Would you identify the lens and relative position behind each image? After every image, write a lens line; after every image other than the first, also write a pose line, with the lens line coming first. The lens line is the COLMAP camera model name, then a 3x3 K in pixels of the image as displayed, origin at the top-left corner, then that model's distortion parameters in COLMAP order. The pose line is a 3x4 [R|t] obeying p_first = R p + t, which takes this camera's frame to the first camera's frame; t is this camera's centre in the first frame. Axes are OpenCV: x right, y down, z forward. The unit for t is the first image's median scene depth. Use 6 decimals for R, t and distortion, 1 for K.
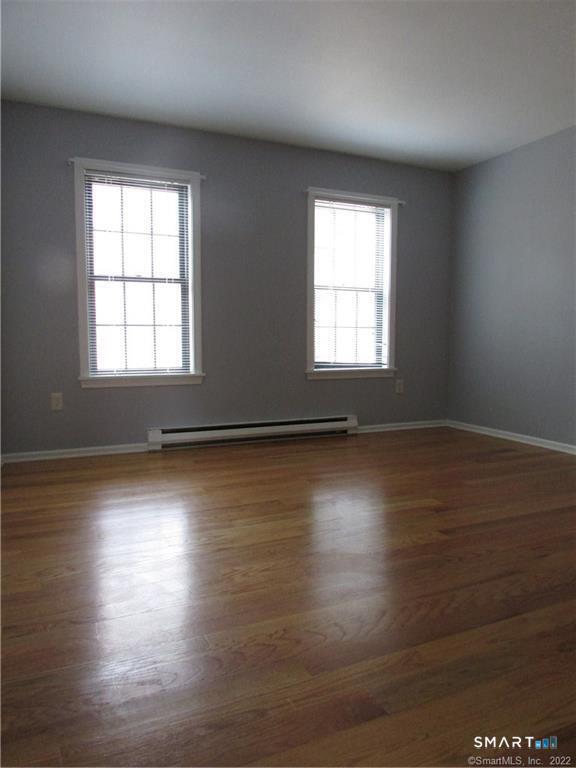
lens RADIAL K [[548.4, 0, 288.0], [0, 548.4, 384.0], [0, 0, 1]] dist [-0.014128, -0.006079]
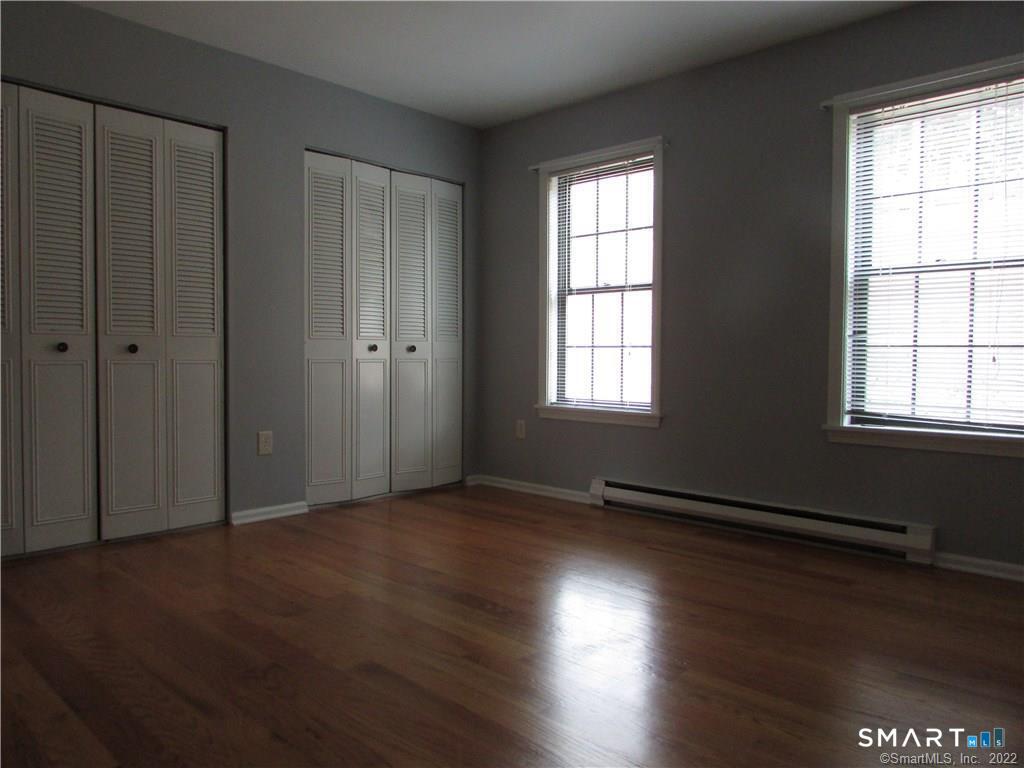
lens RADIAL K [[745.1, 0, 512.0], [0, 745.1, 384.0], [0, 0, 1]] dist [0.006044, 0.001815]
pose [[0.372629, 0.041007, -0.927074, 0.693019], [-0.081723, 0.996592, 0.011234, -0.054166], [0.924375, 0.071577, 0.374710, 0.473277]]
